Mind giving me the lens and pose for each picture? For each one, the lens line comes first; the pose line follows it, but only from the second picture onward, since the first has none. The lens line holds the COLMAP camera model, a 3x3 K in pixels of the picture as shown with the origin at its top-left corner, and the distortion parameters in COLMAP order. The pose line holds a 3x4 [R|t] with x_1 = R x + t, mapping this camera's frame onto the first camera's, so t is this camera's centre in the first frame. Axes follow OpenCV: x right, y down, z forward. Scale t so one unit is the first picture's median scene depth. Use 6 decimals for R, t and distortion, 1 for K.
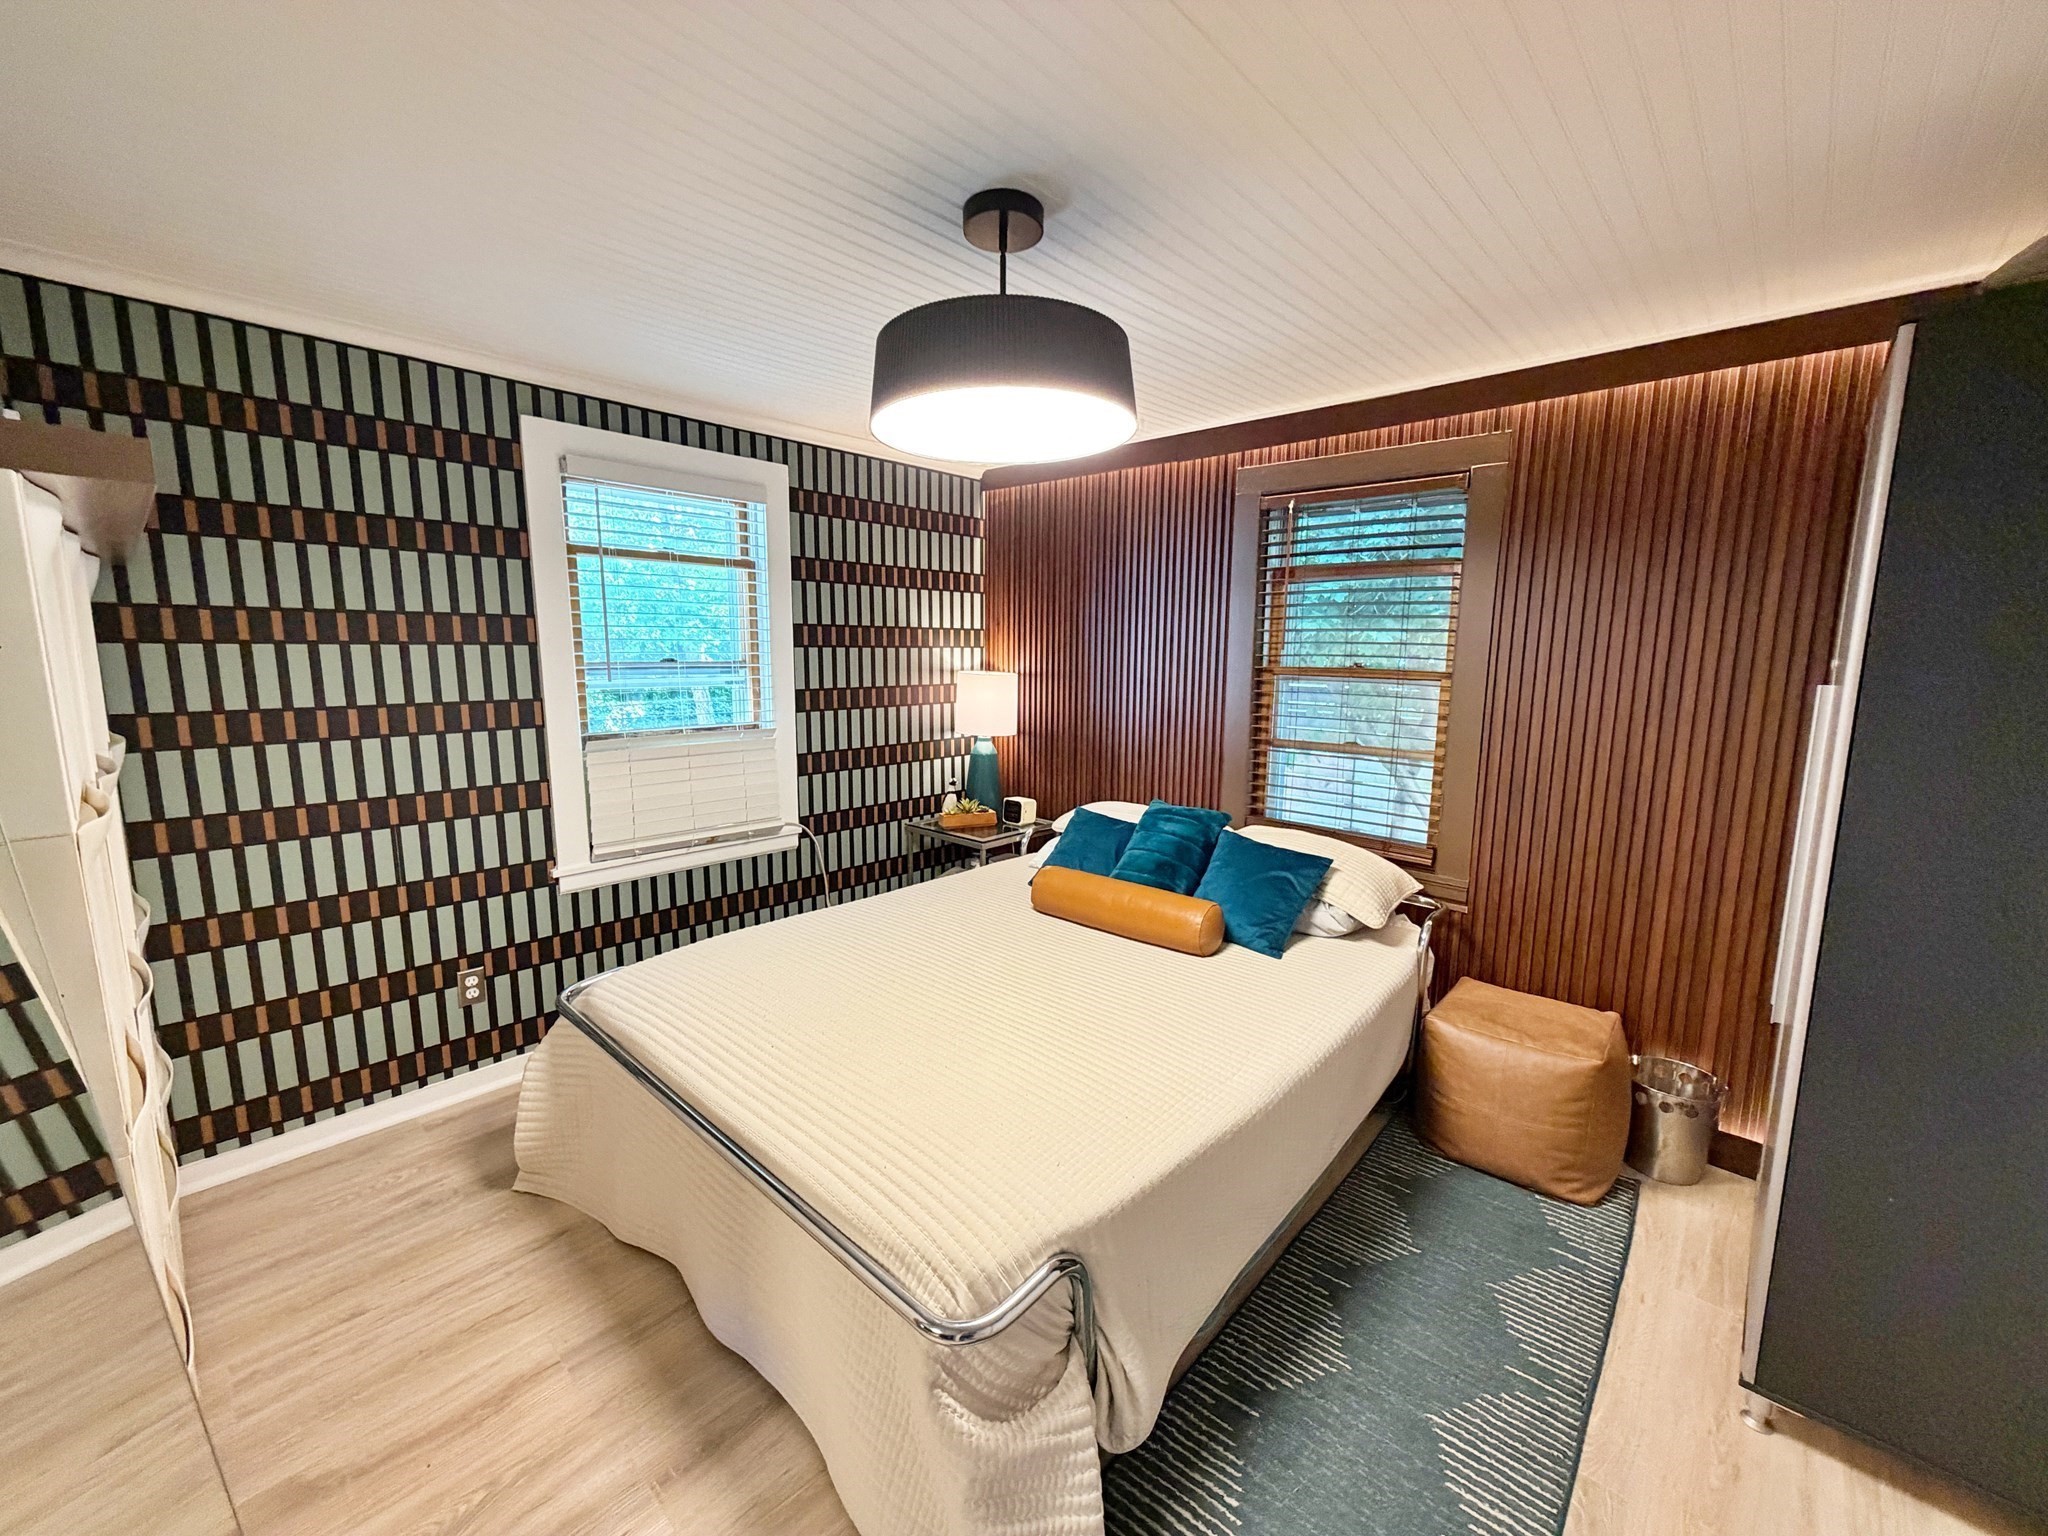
lens RADIAL K [[813.6, 0, 1036.2], [0, 813.6, 767.9], [0, 0, 1]] dist [-0.001859, 0.000537]
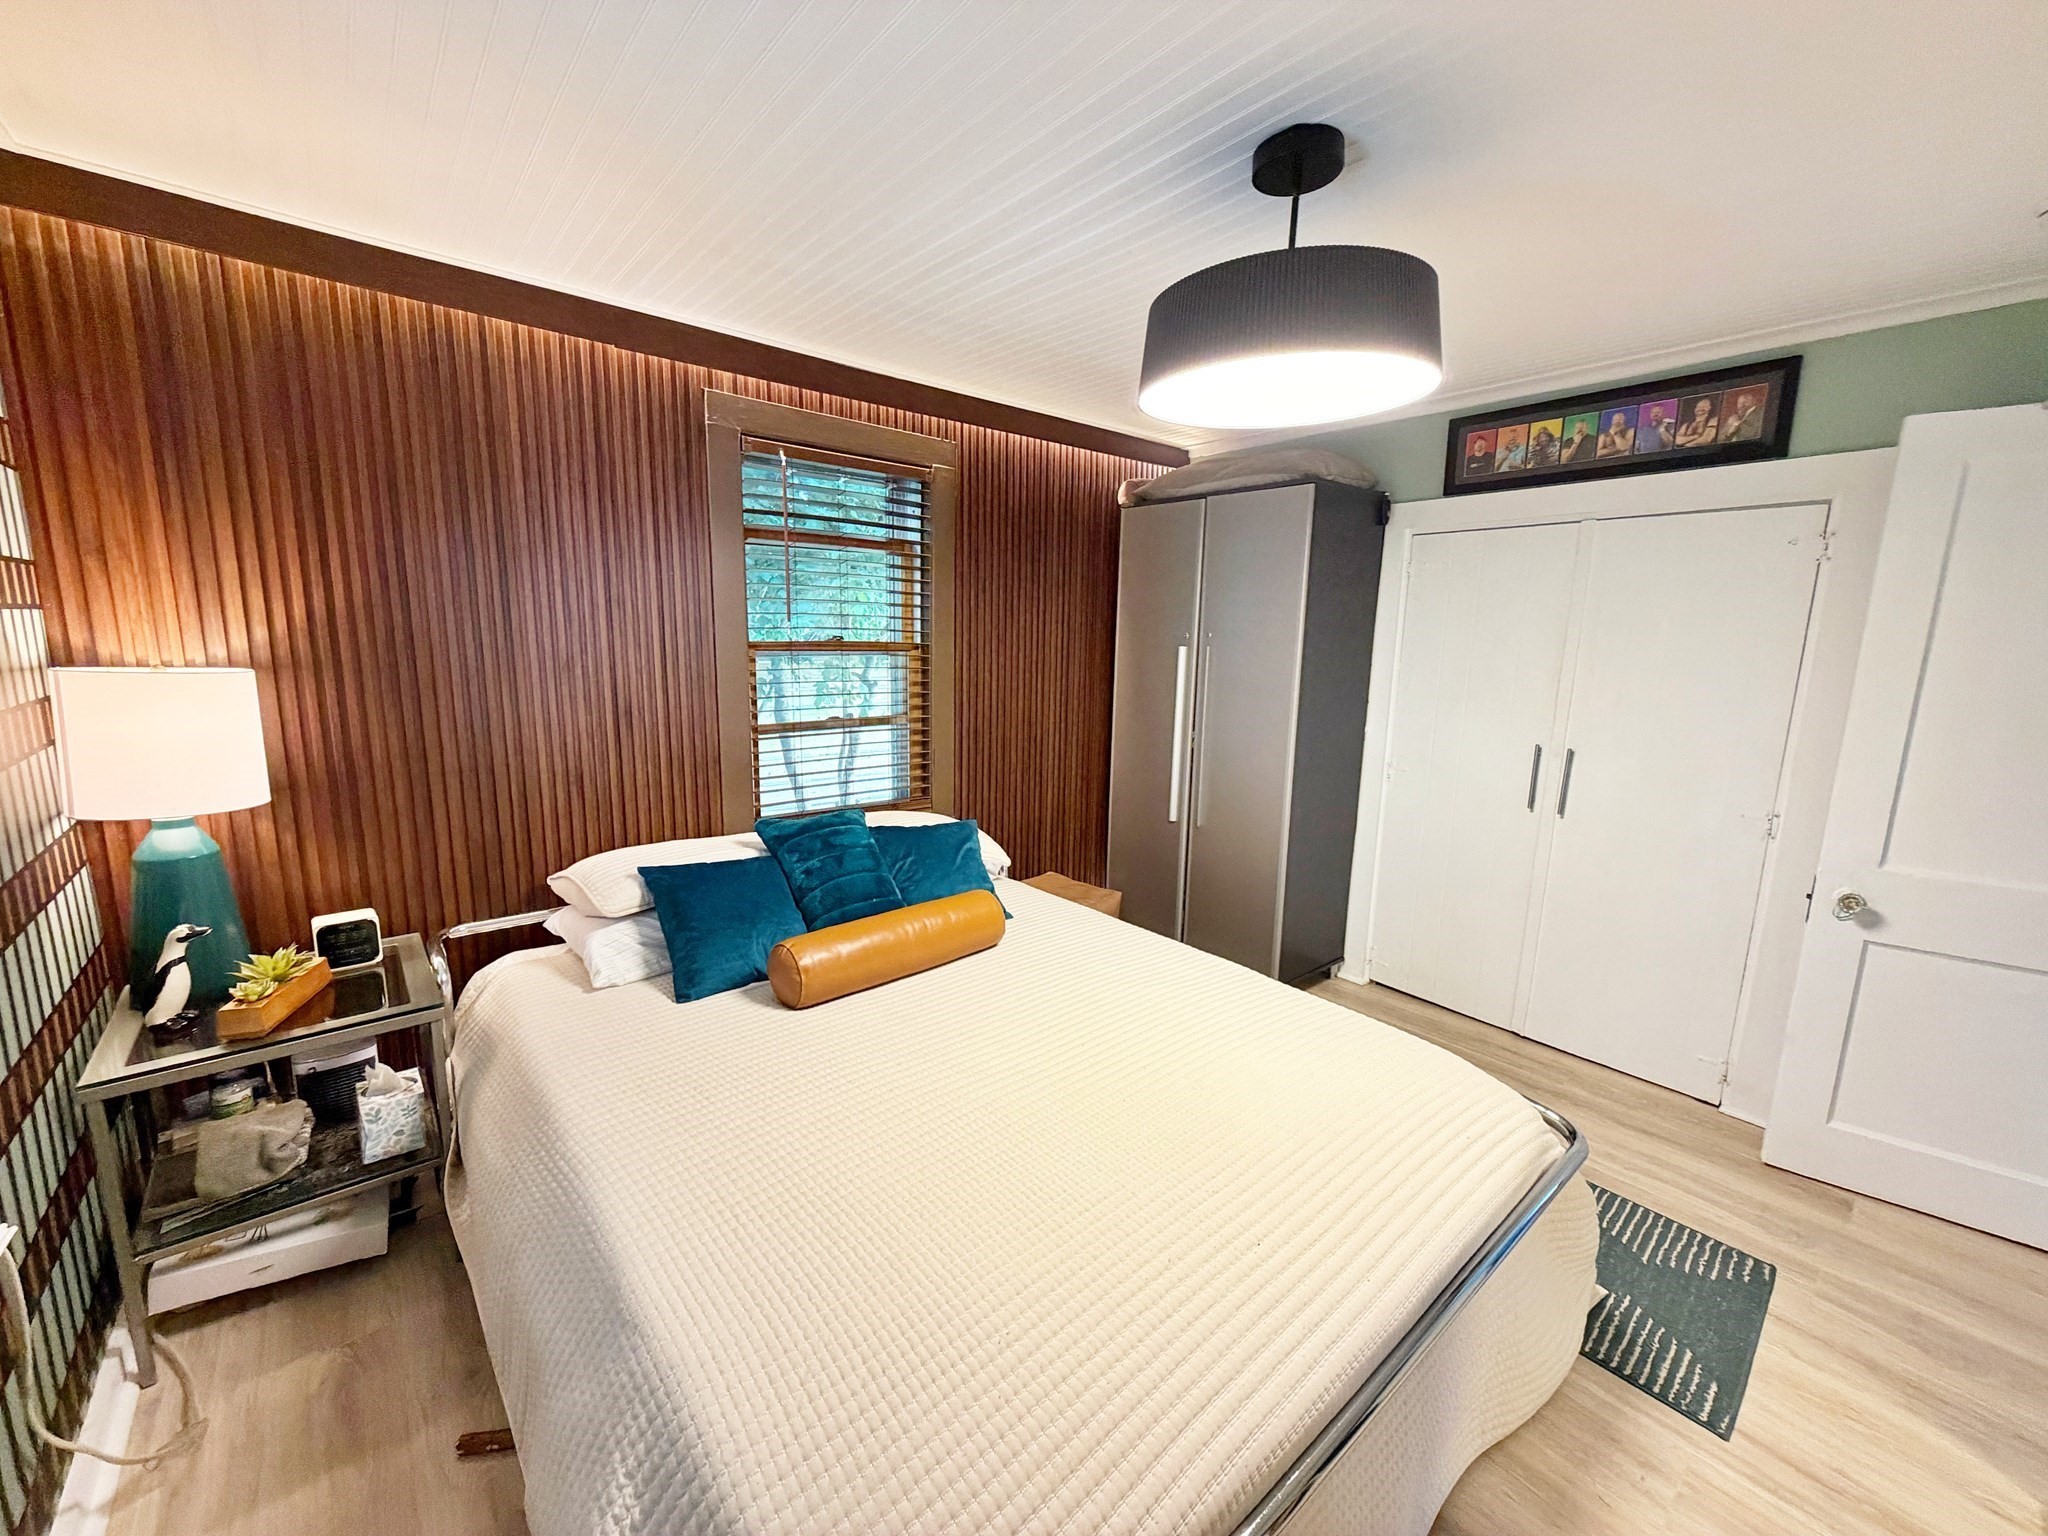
lens RADIAL K [[813.6, 0, 1036.2], [0, 813.6, 767.9], [0, 0, 1]] dist [-0.001859, 0.000537]
pose [[0.121132, -0.179276, 0.976313, -0.579947], [0.121388, 0.978849, 0.164681, -0.108286], [-0.985186, 0.098564, 0.140332, 0.657061]]
